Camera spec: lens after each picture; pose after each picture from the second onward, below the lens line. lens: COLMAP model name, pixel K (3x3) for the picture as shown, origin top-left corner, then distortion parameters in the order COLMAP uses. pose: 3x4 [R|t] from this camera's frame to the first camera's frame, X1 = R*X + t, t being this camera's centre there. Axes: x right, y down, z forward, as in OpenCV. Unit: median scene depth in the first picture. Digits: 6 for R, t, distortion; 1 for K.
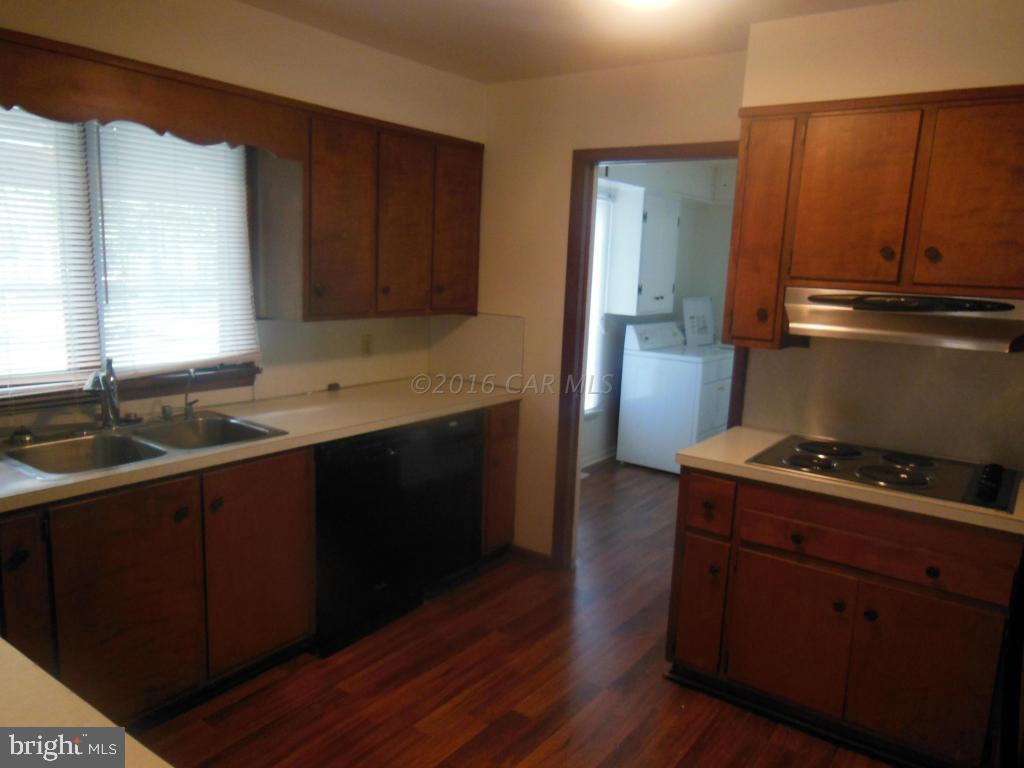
lens RADIAL K [[746.4, 0, 511.9], [0, 746.4, 385.6], [0, 0, 1]] dist [0.002848, 0.024273]
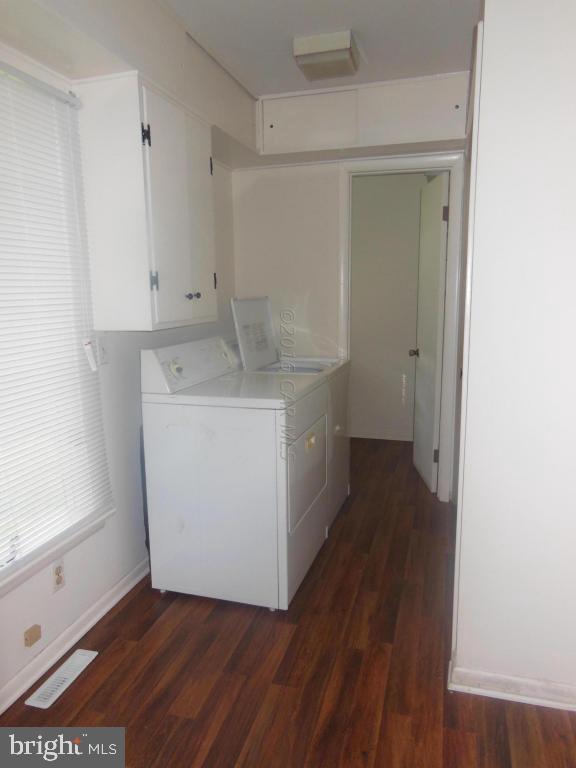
lens RADIAL K [[559.8, 0, 287.9], [0, 559.8, 384.9], [0, 0, 1]] dist [0.002848, 0.024273]
pose [[0.932349, -0.117133, 0.342061, 0.109690], [0.112648, 0.993086, 0.033022, -0.056640], [-0.343564, 0.007744, 0.939097, 0.569704]]
